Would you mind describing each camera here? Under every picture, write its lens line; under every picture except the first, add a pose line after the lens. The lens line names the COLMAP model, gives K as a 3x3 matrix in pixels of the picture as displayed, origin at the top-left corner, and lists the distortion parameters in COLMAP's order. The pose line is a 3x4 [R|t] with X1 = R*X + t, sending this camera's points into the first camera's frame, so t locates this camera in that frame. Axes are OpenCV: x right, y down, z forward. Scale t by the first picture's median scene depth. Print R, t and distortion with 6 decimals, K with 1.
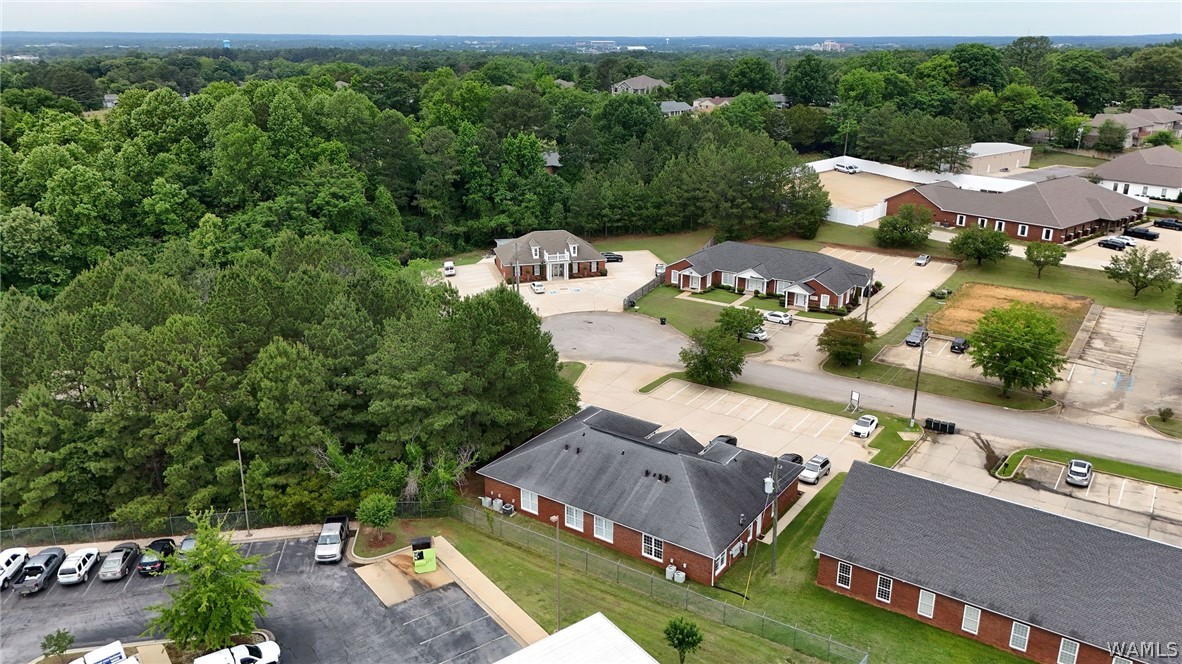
lens RADIAL K [[864.5, 0, 596.6], [0, 864.5, 333.3], [0, 0, 1]] dist [0.082316, -0.091004]
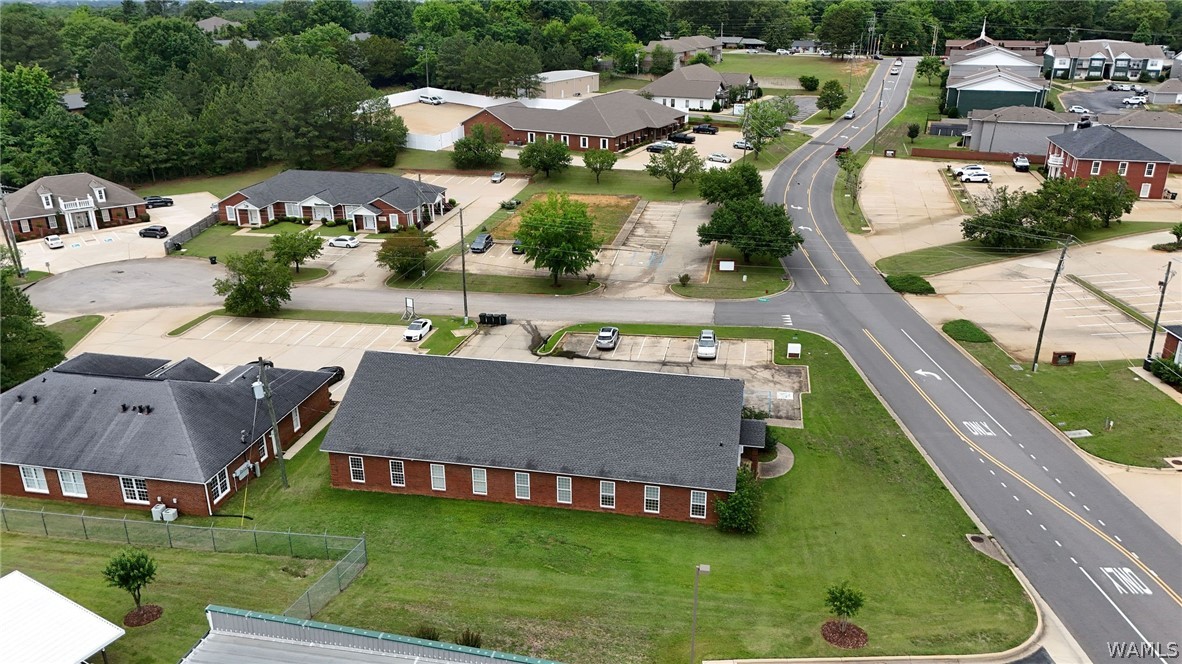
lens RADIAL K [[864.5, 0, 596.6], [0, 864.5, 333.3], [0, 0, 1]] dist [0.082316, -0.091004]
pose [[0.916881, -0.149703, 0.370026, 0.084516], [0.132917, 0.988609, 0.070611, 0.043778], [-0.376381, -0.015559, 0.926334, 0.018230]]
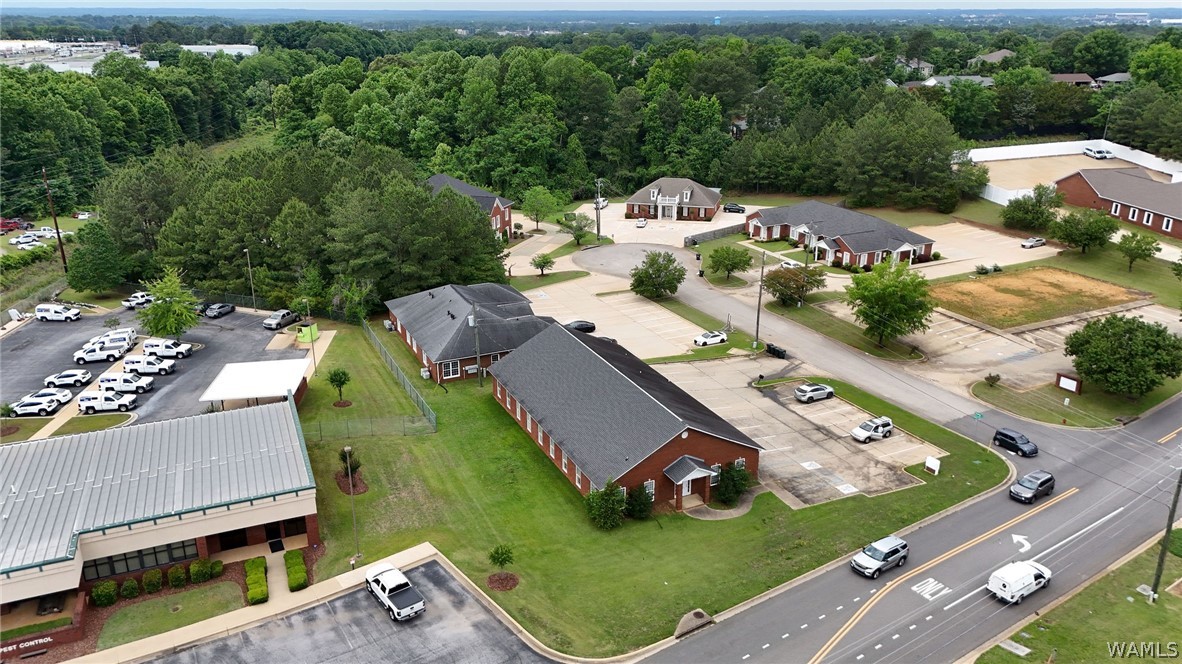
lens RADIAL K [[864.5, 0, 596.6], [0, 864.5, 333.3], [0, 0, 1]] dist [0.082316, -0.091004]
pose [[0.868214, 0.170289, -0.466053, 0.463296], [-0.158428, 0.985238, 0.064855, 0.029880], [0.470218, 0.017528, 0.882376, -0.078789]]
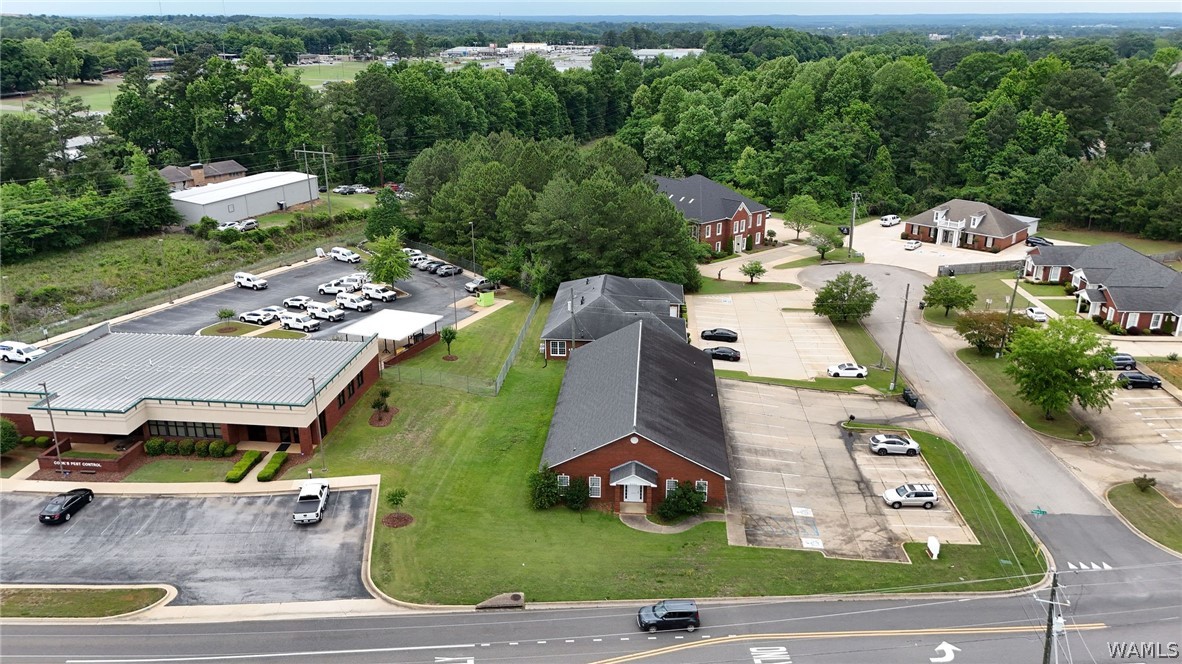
lens RADIAL K [[864.5, 0, 596.6], [0, 864.5, 333.3], [0, 0, 1]] dist [0.082316, -0.091004]
pose [[0.512203, 0.292583, -0.807492, 0.652592], [-0.276579, 0.946292, 0.167438, -0.022527], [0.813112, 0.137573, 0.565616, 0.071754]]
